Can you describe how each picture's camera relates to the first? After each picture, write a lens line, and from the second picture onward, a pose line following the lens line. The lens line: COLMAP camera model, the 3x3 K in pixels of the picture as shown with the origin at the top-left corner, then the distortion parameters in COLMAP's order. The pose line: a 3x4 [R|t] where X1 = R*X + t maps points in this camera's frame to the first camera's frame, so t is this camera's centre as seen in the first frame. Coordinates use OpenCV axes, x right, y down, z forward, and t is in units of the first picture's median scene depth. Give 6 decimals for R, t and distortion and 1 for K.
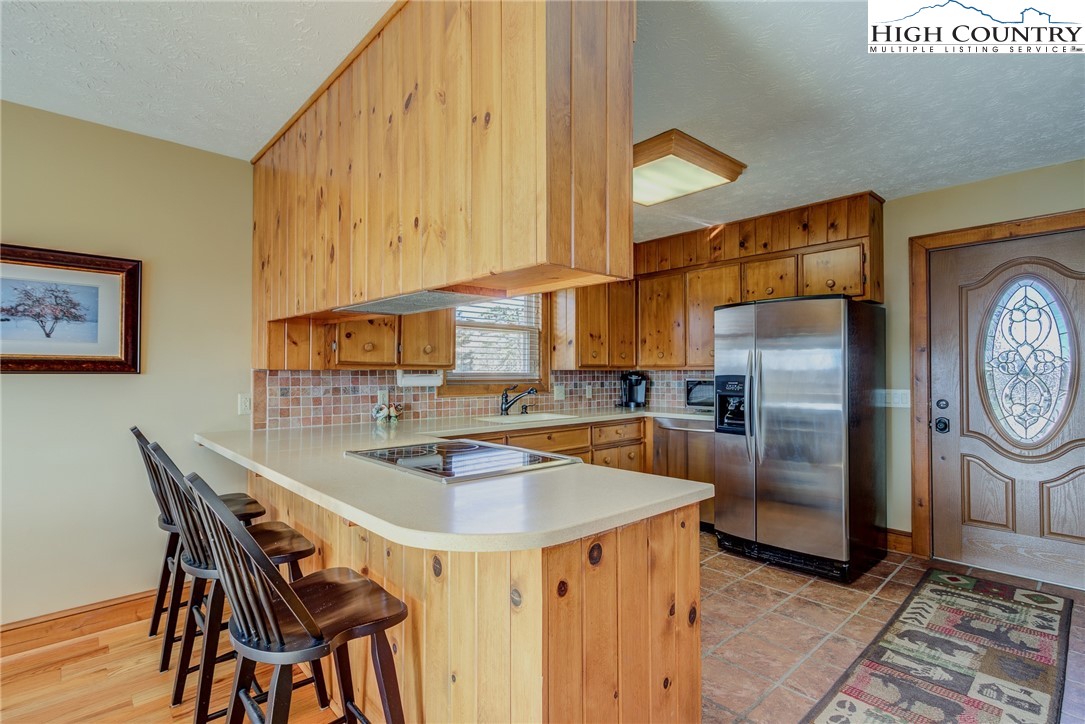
lens RADIAL K [[538.8, 0, 507.3], [0, 538.8, 372.5], [0, 0, 1]] dist [0.009759, 0.005005]
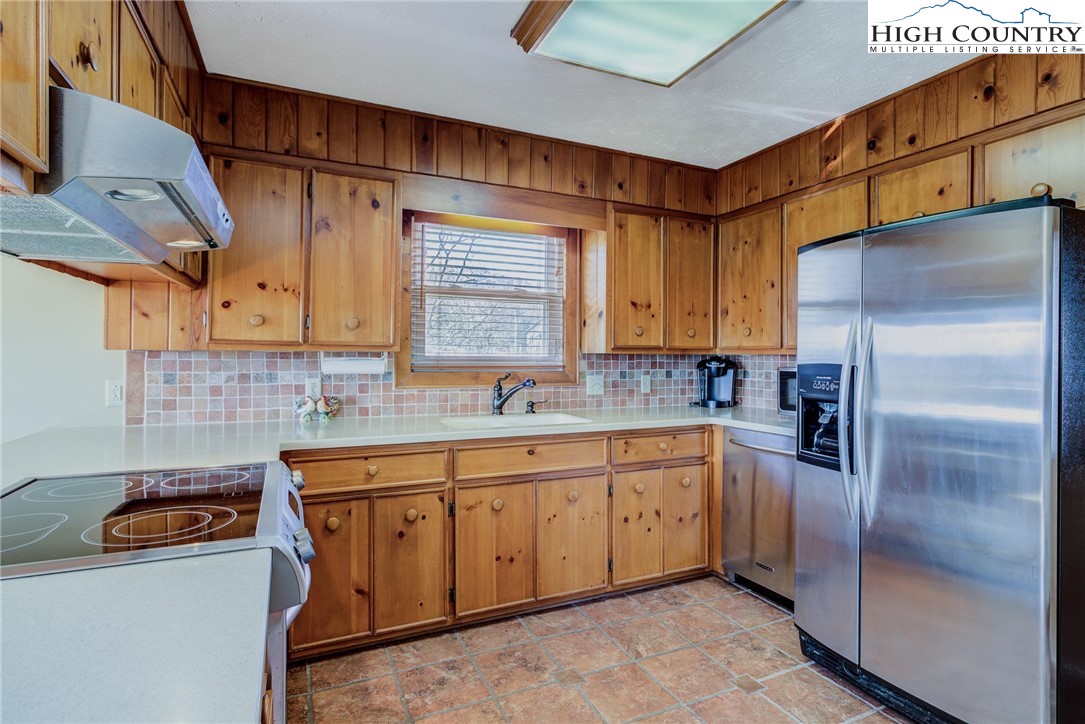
lens RADIAL K [[538.8, 0, 537.8], [0, 538.8, 358.0], [0, 0, 1]] dist [0.009759, 0.005005]
pose [[0.955027, 0.008986, -0.296383, 0.266726], [-0.007767, 0.999956, 0.005292, -0.001808], [0.296417, -0.002752, 0.955055, 0.322354]]
